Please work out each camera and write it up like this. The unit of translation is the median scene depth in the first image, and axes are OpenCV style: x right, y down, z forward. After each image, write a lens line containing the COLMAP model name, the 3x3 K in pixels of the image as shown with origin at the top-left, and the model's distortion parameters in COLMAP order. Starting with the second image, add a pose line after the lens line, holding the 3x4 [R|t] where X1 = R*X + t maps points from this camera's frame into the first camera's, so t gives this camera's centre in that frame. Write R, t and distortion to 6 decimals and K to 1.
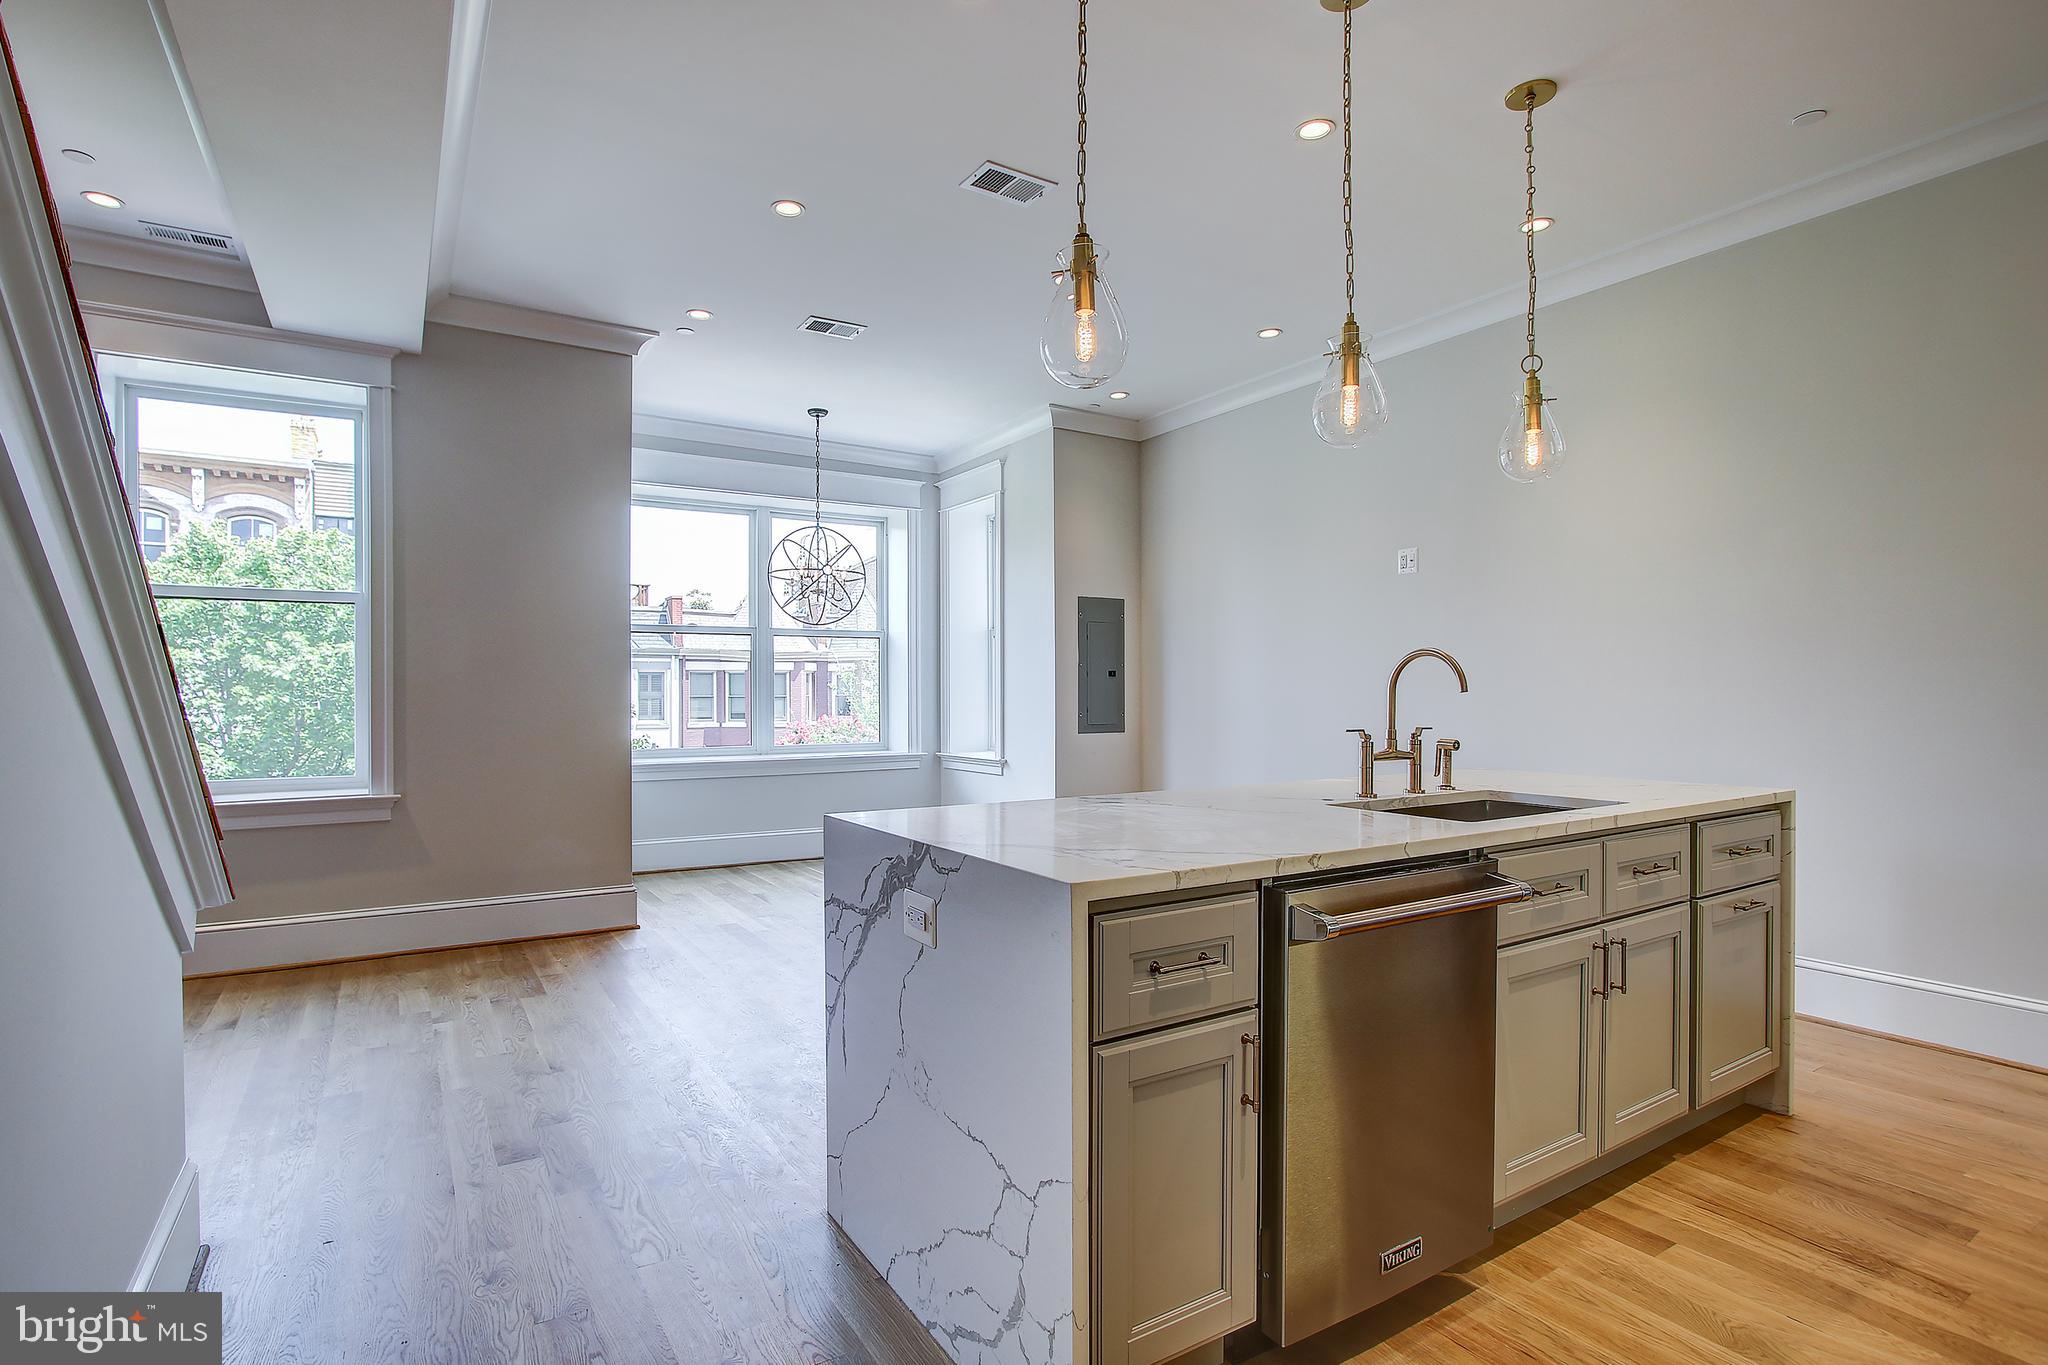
lens RADIAL K [[982.5, 0, 984.6], [0, 982.5, 694.0], [0, 0, 1]] dist [-0.017579, 0.001472]
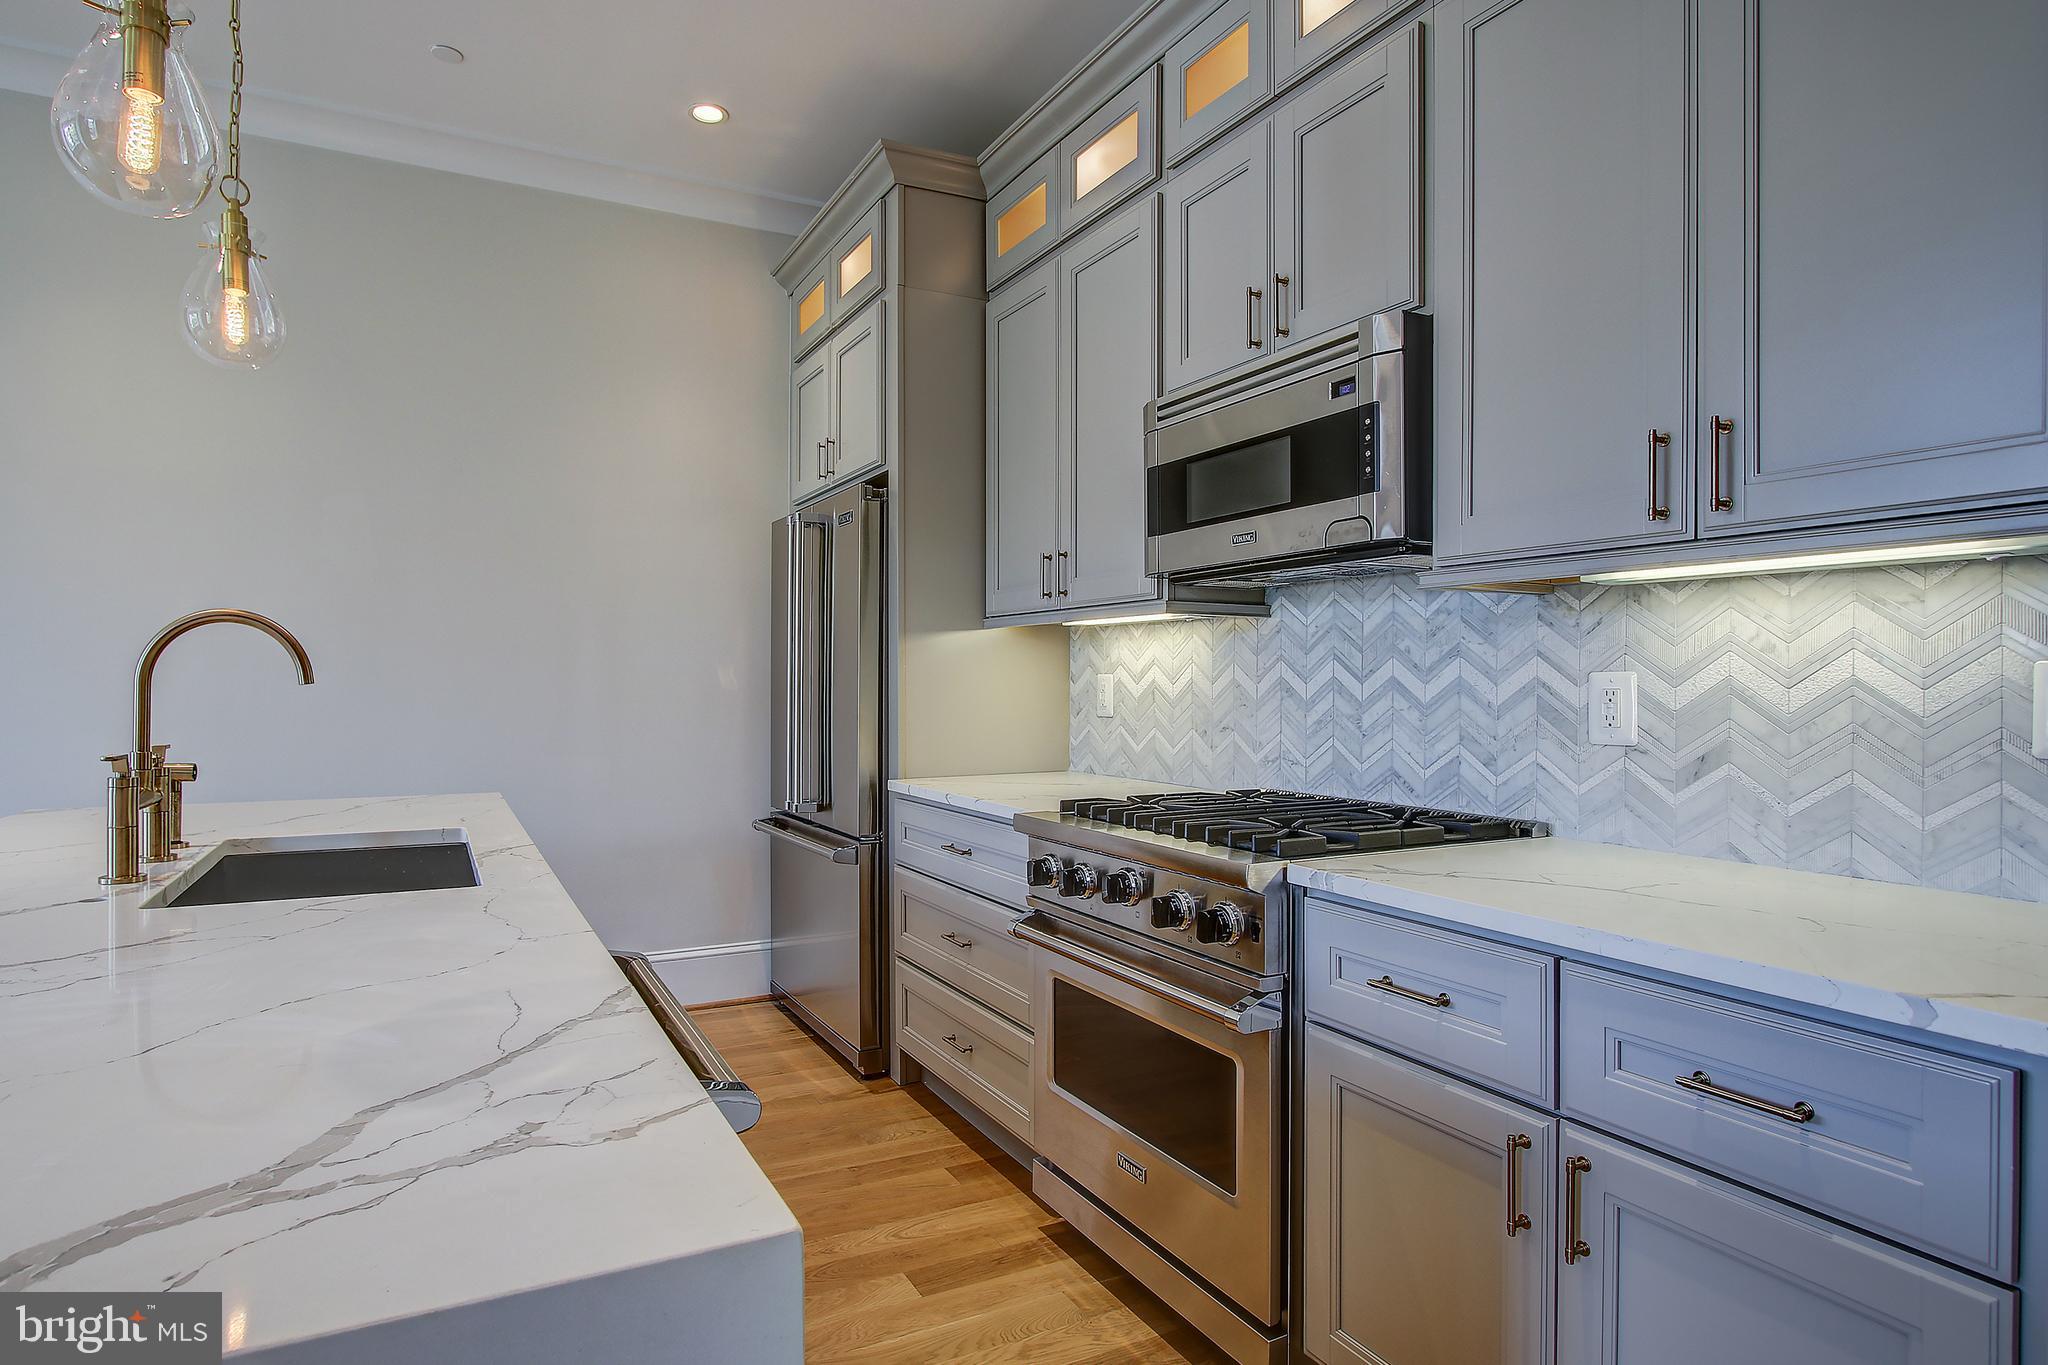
lens RADIAL K [[1102.7, 0, 976.5], [0, 1102.7, 690.8], [0, 0, 1]] dist [-0.017220, 0.001825]
pose [[0.077130, -0.003634, 0.997014, -0.097794], [-0.000440, 0.999993, 0.003679, -0.000388], [-0.997021, -0.000723, 0.077128, 0.302861]]
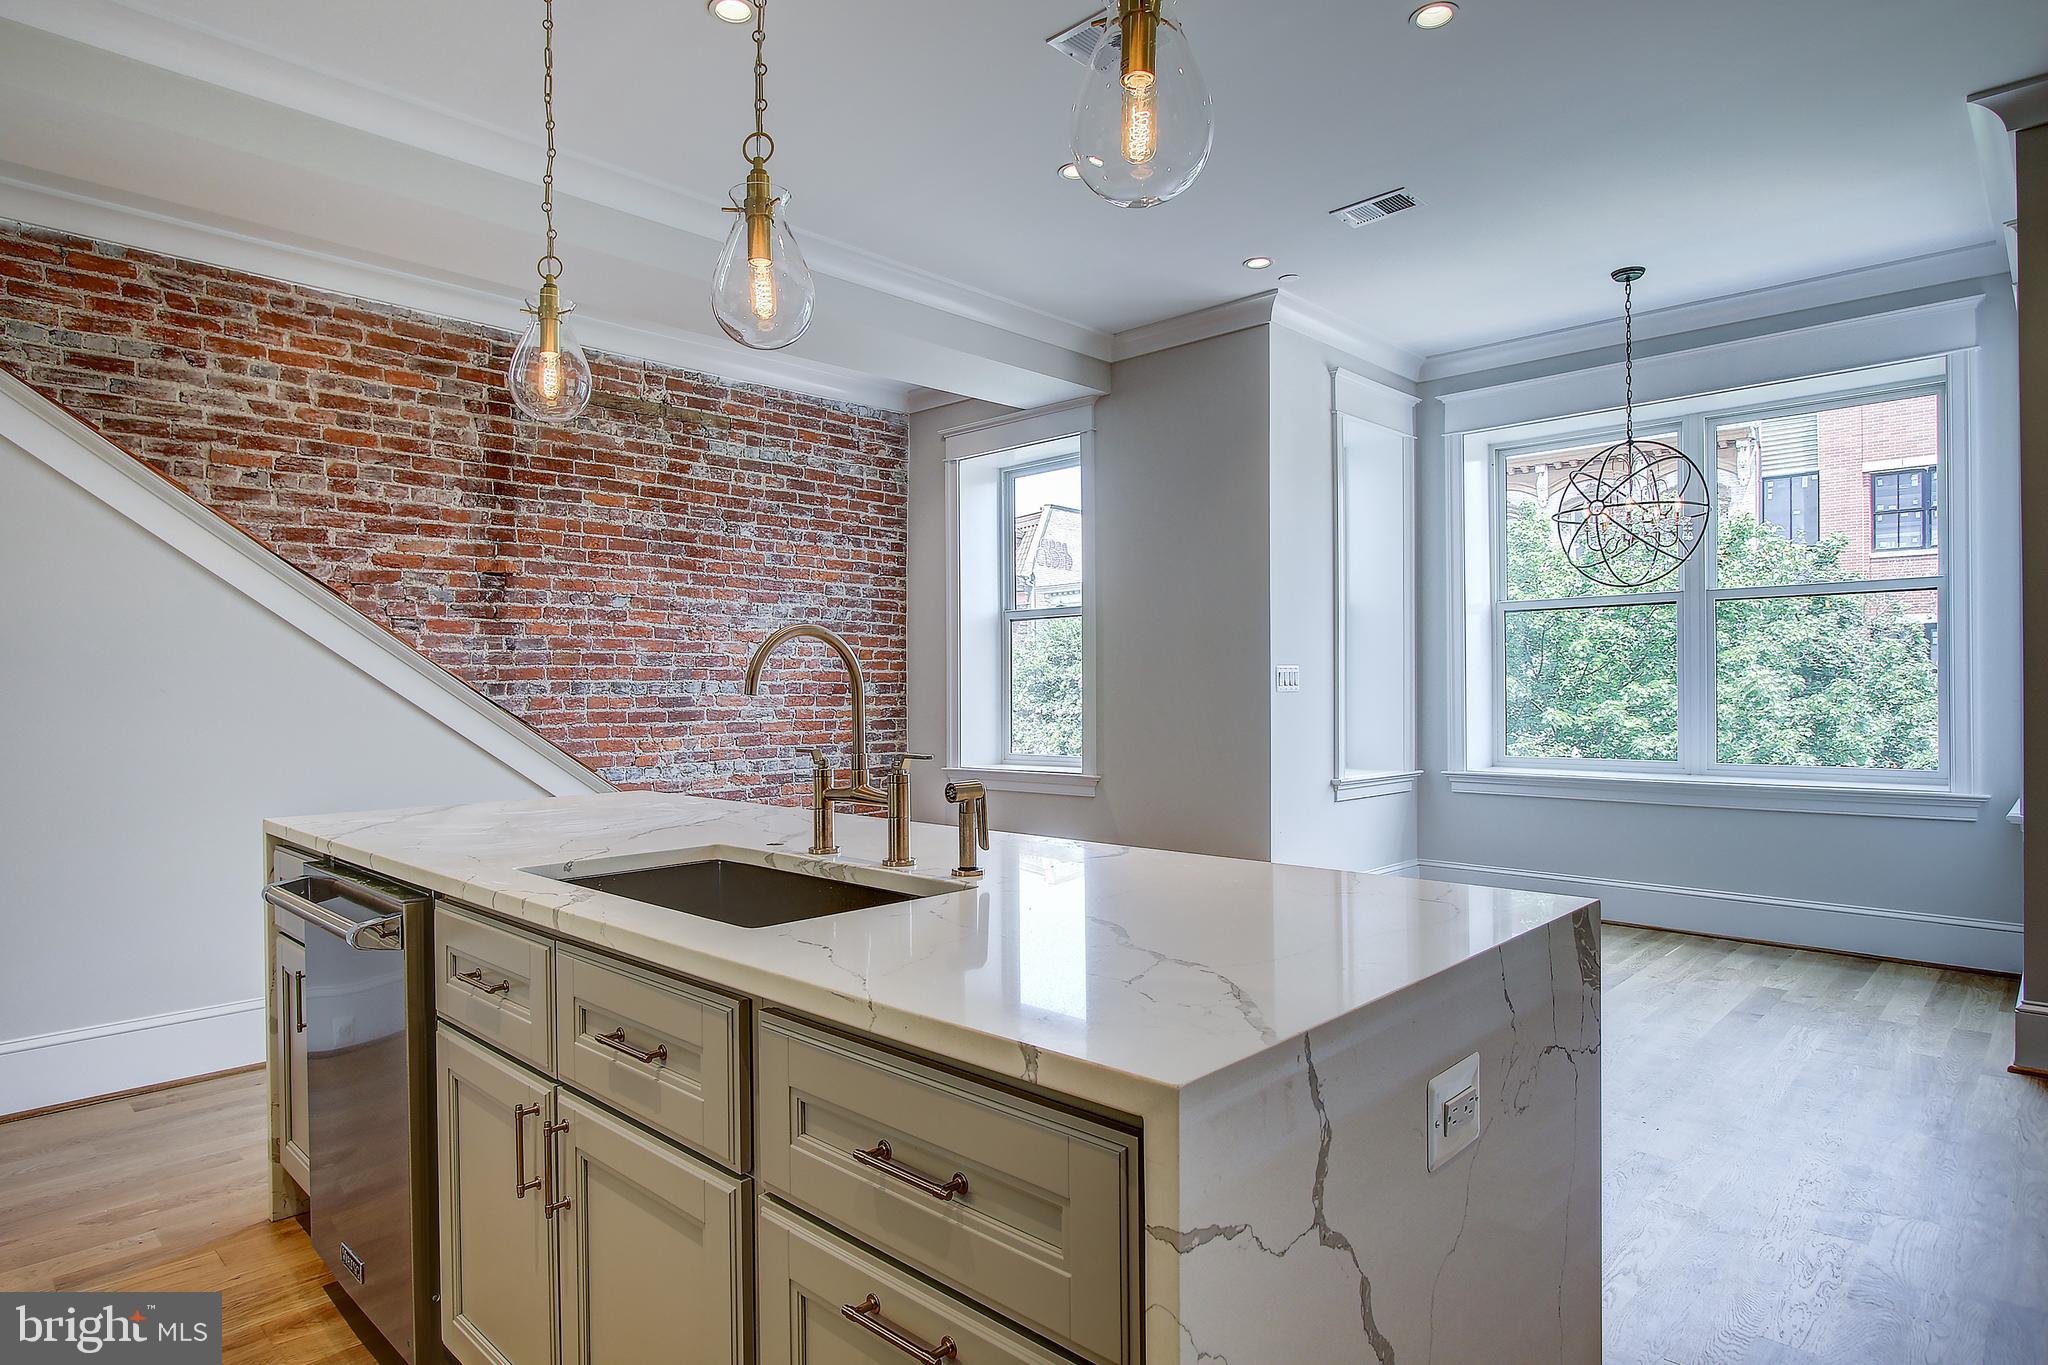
lens RADIAL K [[1127.5, 0, 986.8], [0, 1127.5, 690.3], [0, 0, 1]] dist [-0.029104, 0.014116]
pose [[0.243798, 0.002195, -0.969824, 0.699754], [0.004862, 0.999982, 0.003485, -0.004958], [0.969814, -0.005565, 0.243783, 0.562591]]
